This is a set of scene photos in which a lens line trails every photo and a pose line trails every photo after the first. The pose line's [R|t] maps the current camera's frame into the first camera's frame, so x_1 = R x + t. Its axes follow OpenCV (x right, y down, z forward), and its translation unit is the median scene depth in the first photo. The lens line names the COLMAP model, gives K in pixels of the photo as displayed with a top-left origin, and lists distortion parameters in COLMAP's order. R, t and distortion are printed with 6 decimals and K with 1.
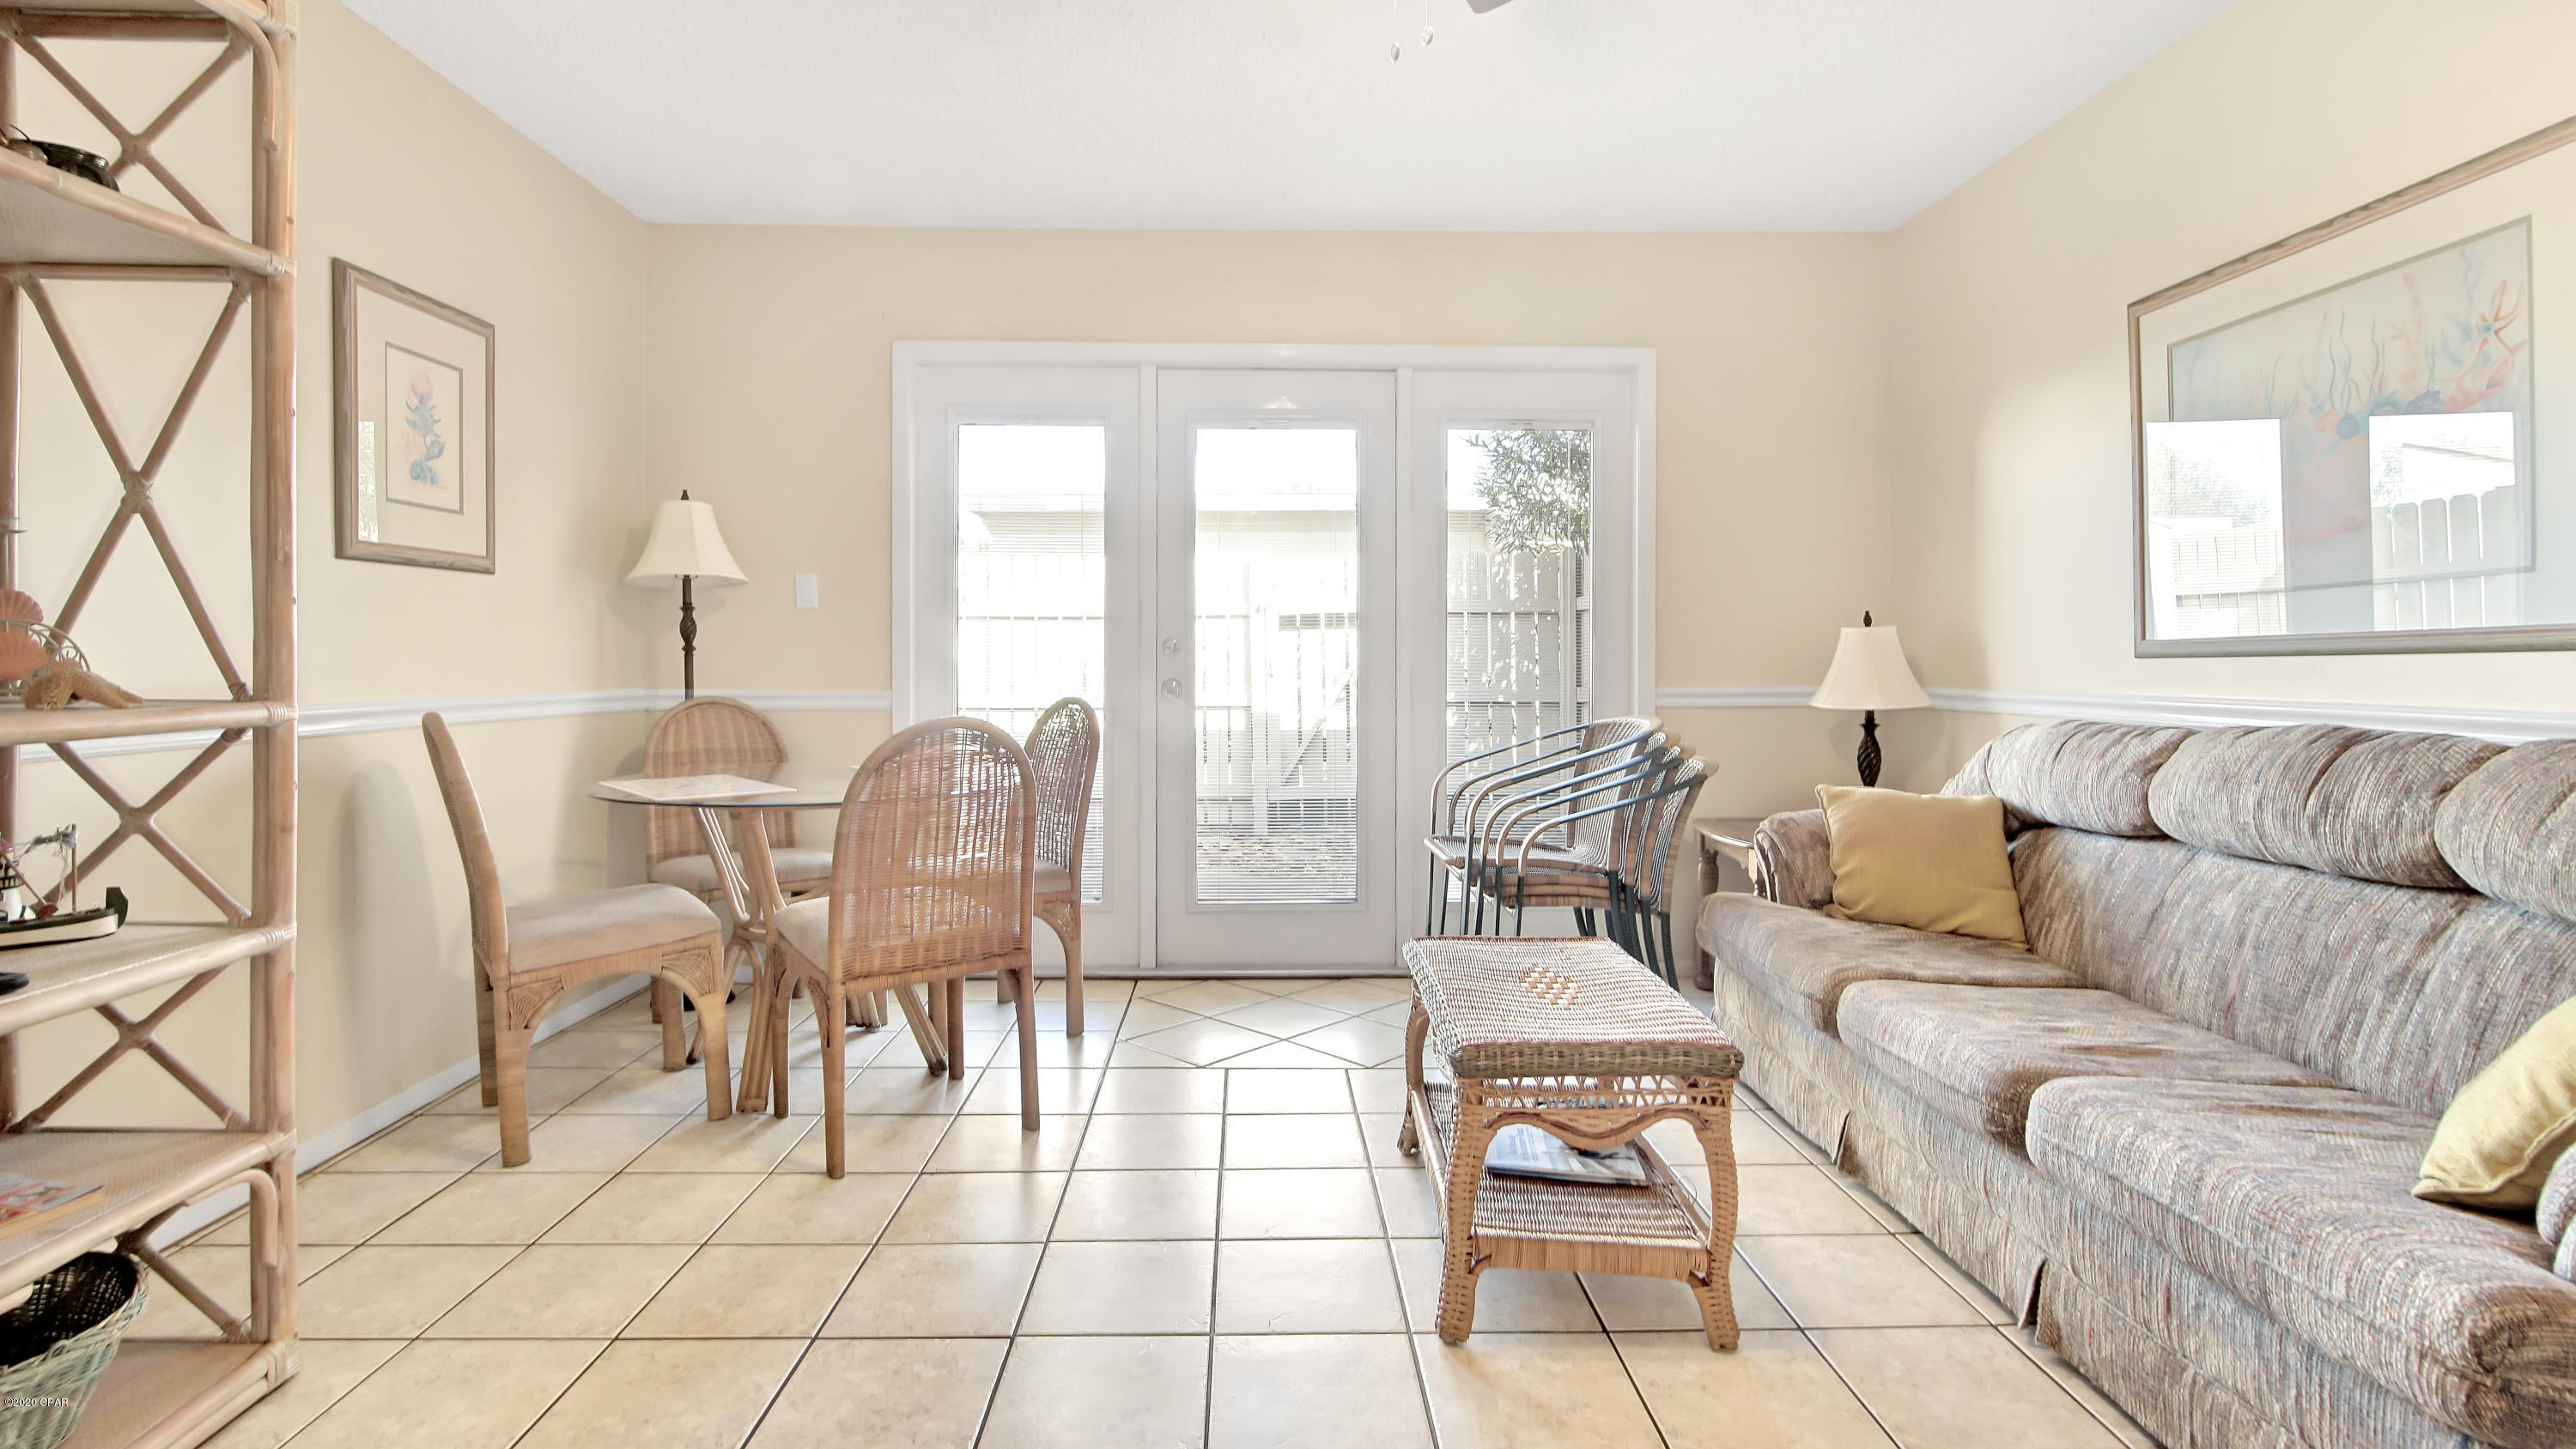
lens RADIAL K [[1236.8, 0, 1263.6], [0, 1236.8, 669.5], [0, 0, 1]] dist [-0.002392, 0.000302]
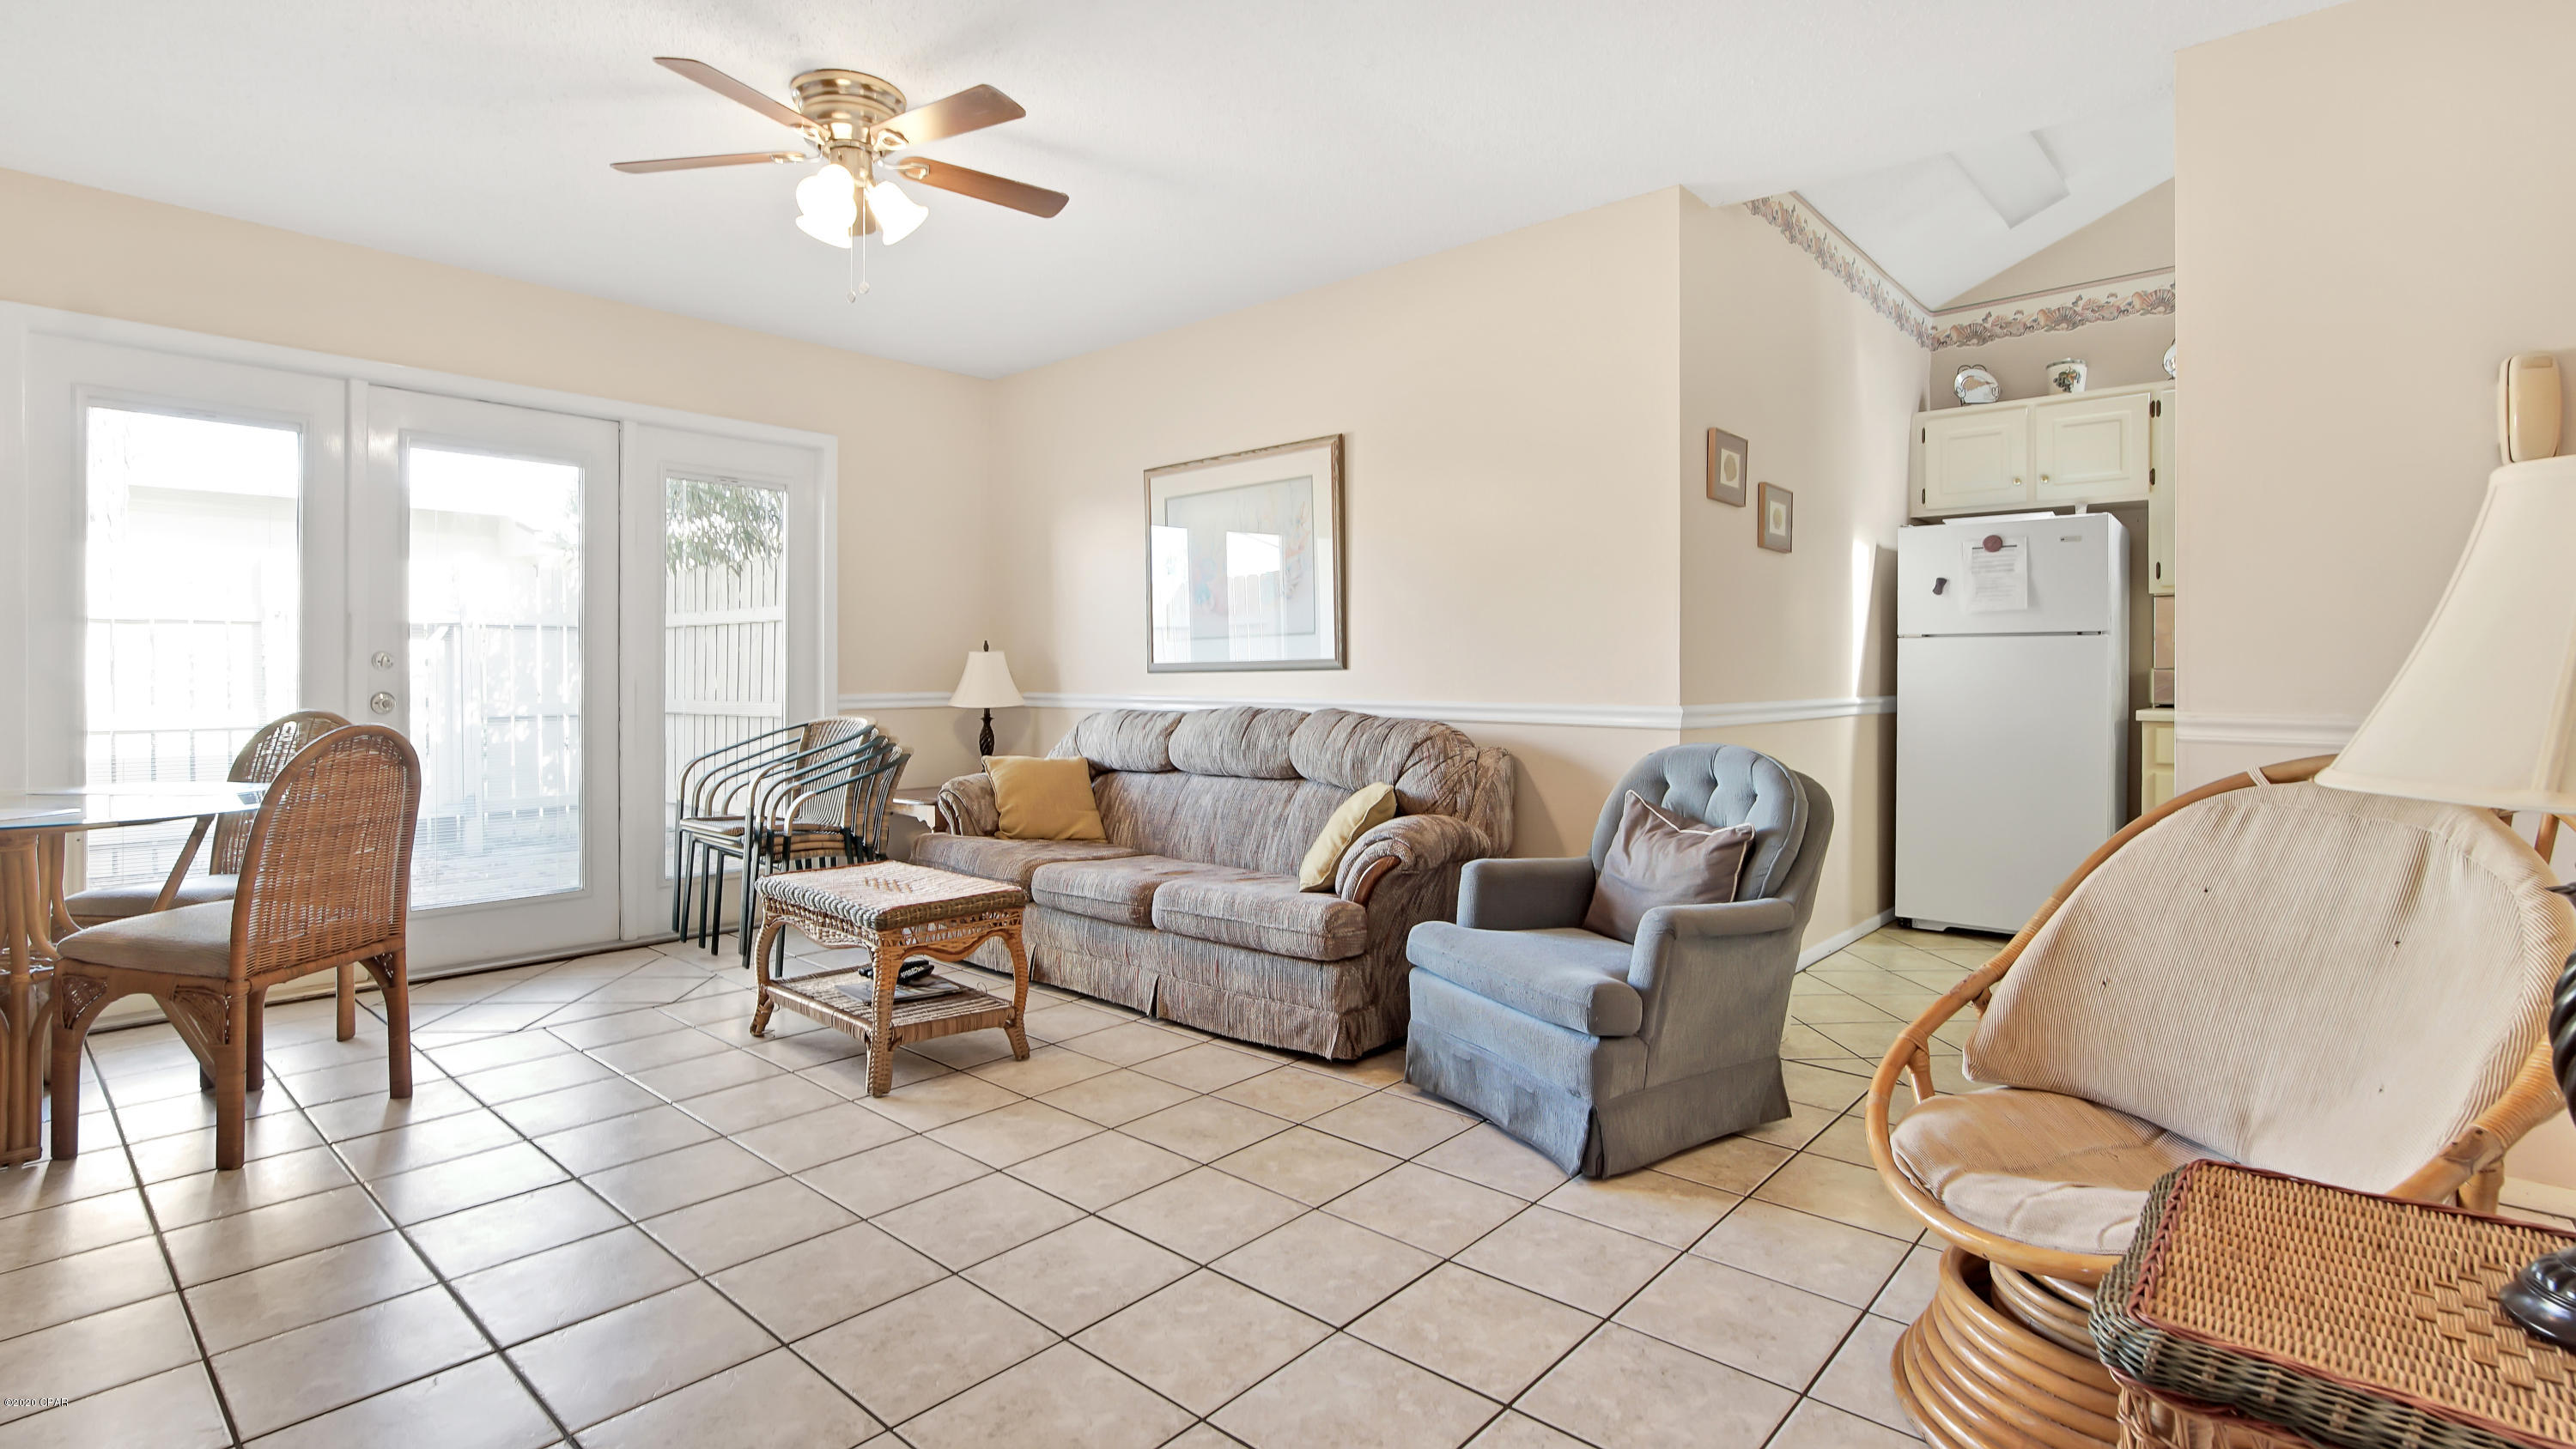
lens RADIAL K [[1236.8, 0, 1286.0], [0, 1236.8, 707.5], [0, 0, 1]] dist [-0.002392, 0.000302]
pose [[0.674142, -0.019661, 0.738340, -0.472118], [0.005193, 0.999747, 0.021881, 0.002019], [-0.738583, -0.010917, 0.674074, -0.334572]]
